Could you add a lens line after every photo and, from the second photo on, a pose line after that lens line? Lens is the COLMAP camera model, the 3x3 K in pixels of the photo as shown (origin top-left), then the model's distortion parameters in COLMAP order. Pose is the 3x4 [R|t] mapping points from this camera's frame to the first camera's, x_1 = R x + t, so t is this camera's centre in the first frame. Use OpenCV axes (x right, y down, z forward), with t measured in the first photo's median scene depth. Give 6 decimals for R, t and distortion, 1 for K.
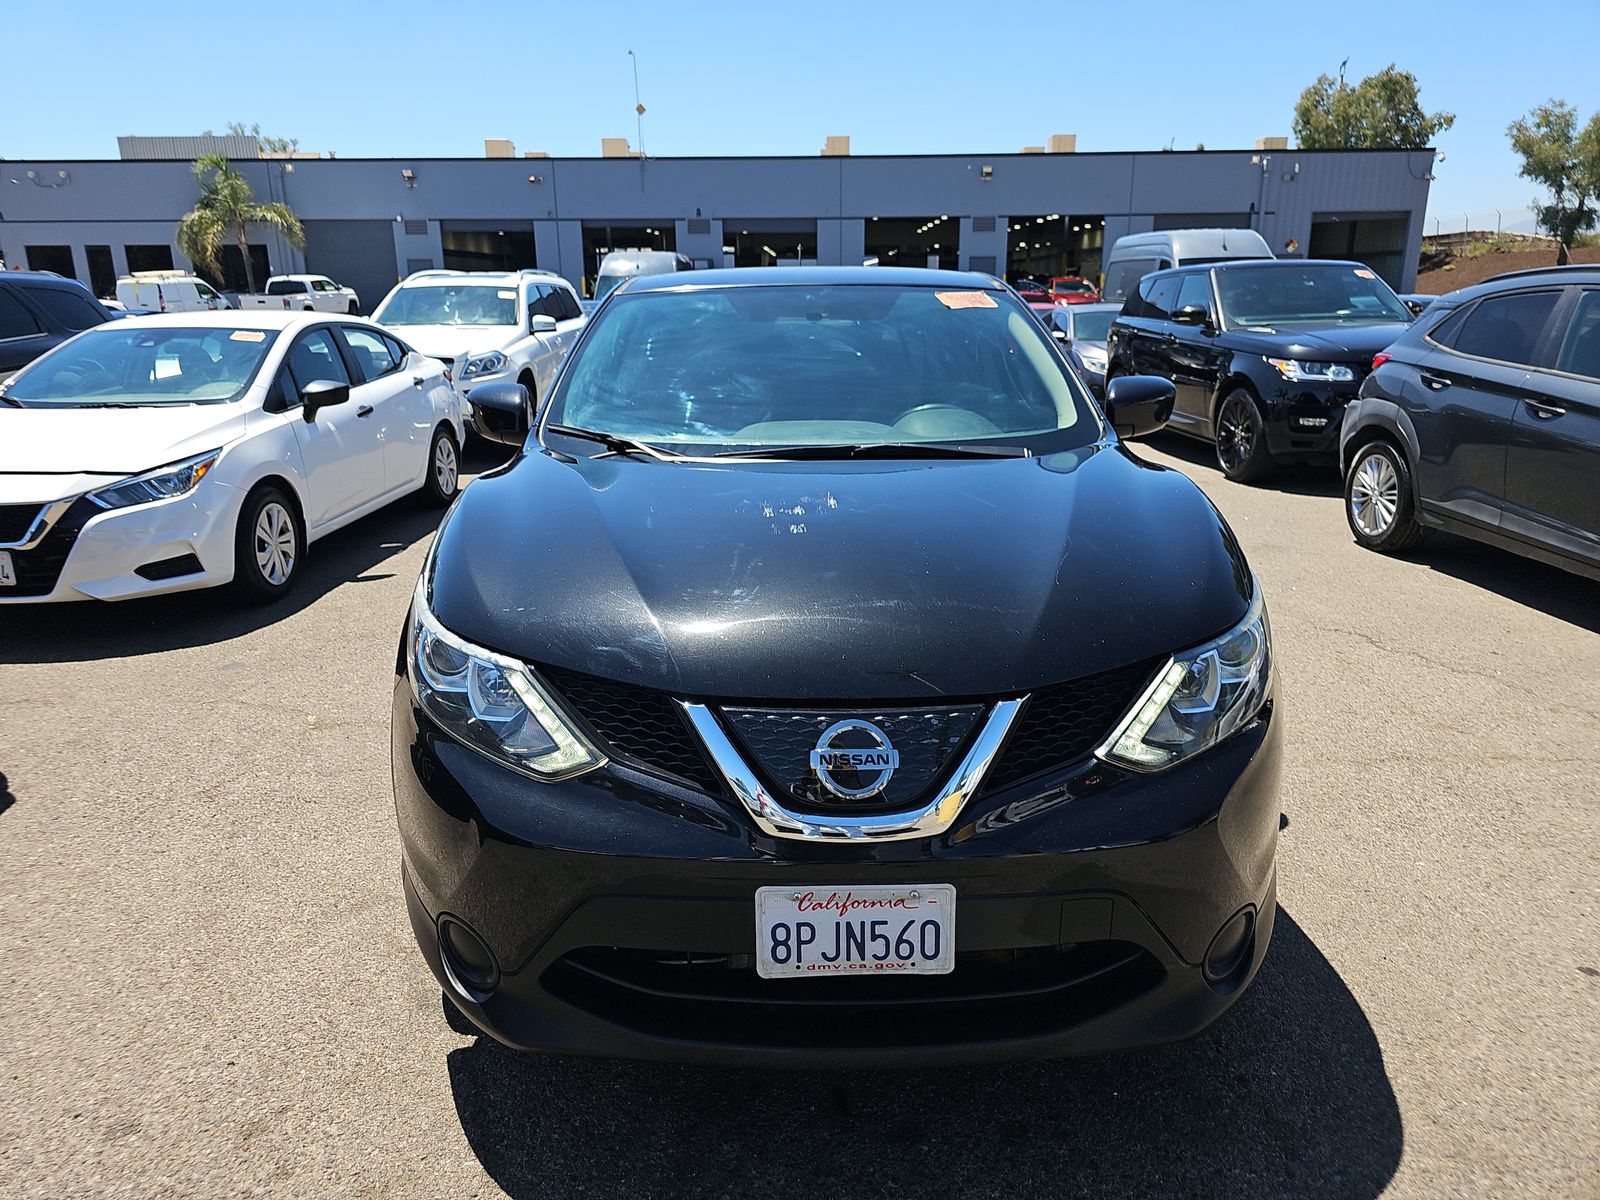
lens RADIAL K [[1057.7, 0, 803.0], [0, 1057.7, 595.8], [0, 0, 1]] dist [0.003522, -0.008909]
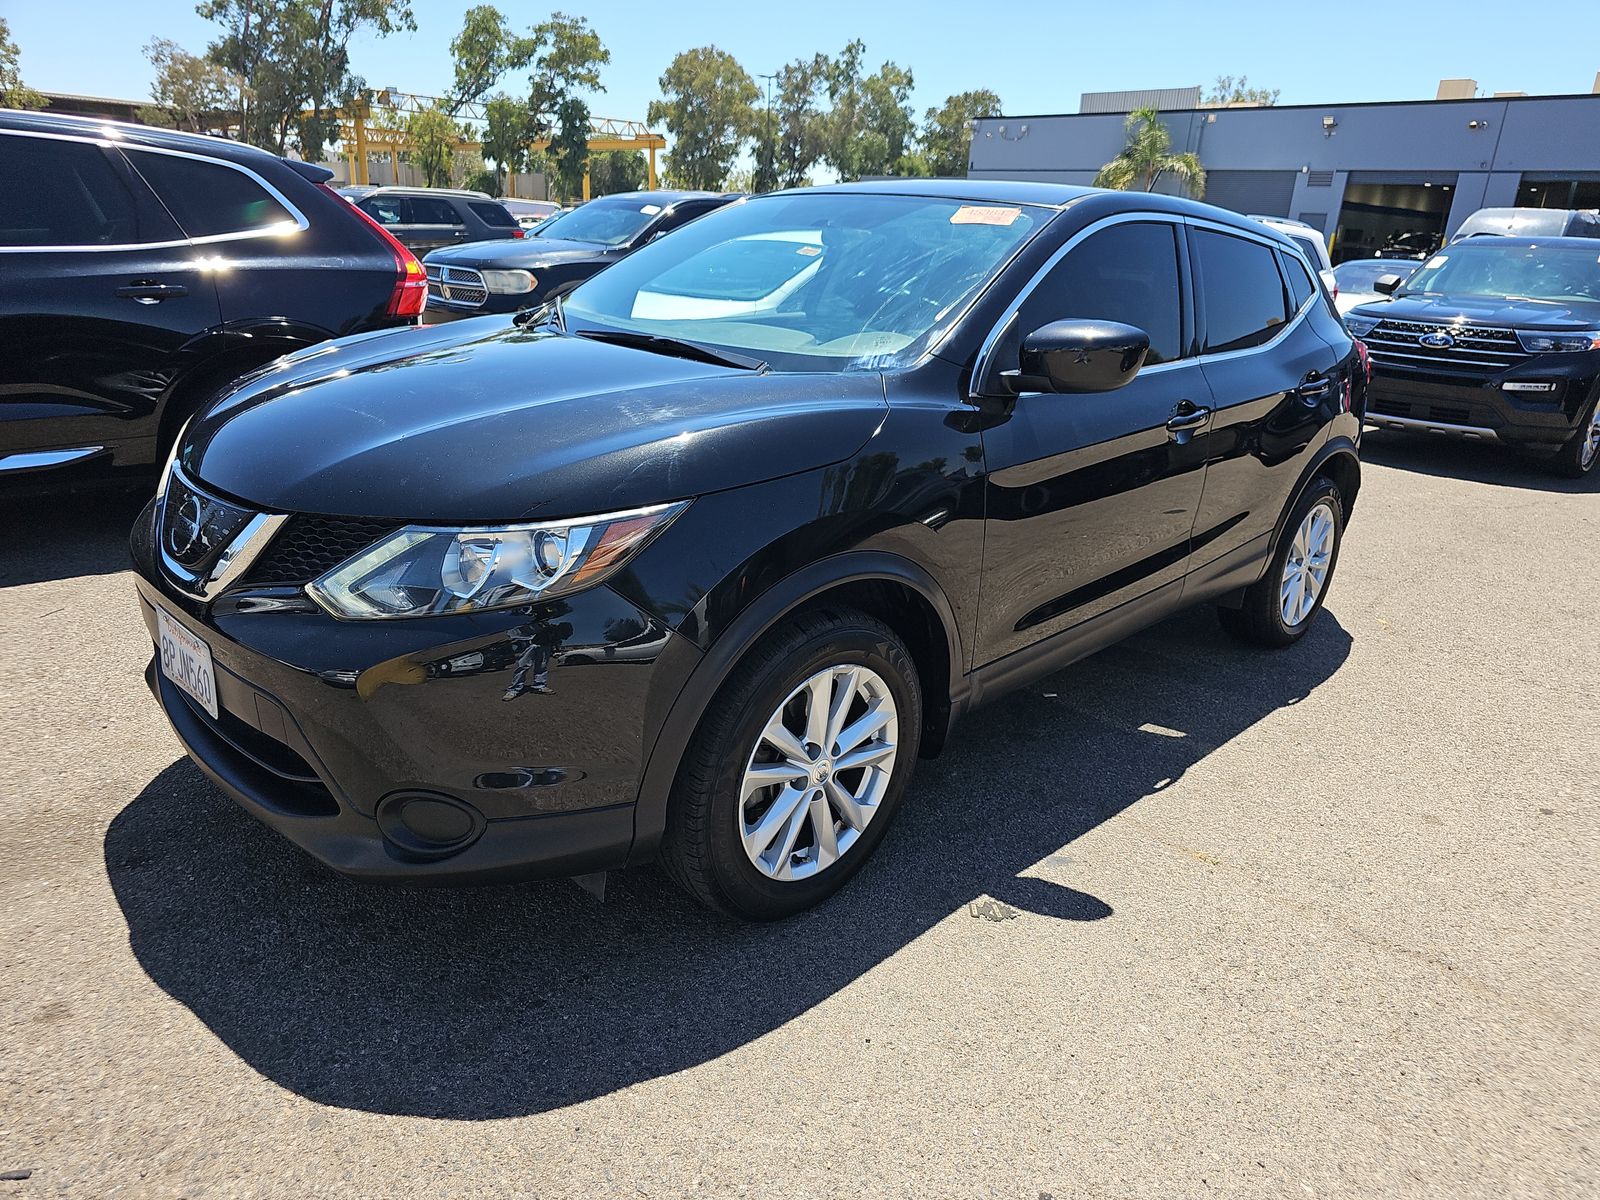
lens RADIAL K [[1057.7, 0, 806.6], [0, 1057.7, 594.1], [0, 0, 1]] dist [0.003522, -0.008909]
pose [[0.727541, 0.258829, -0.635368, 0.558327], [-0.233443, 0.964239, 0.125492, 0.007268], [0.645127, 0.057021, 0.761945, -0.028298]]
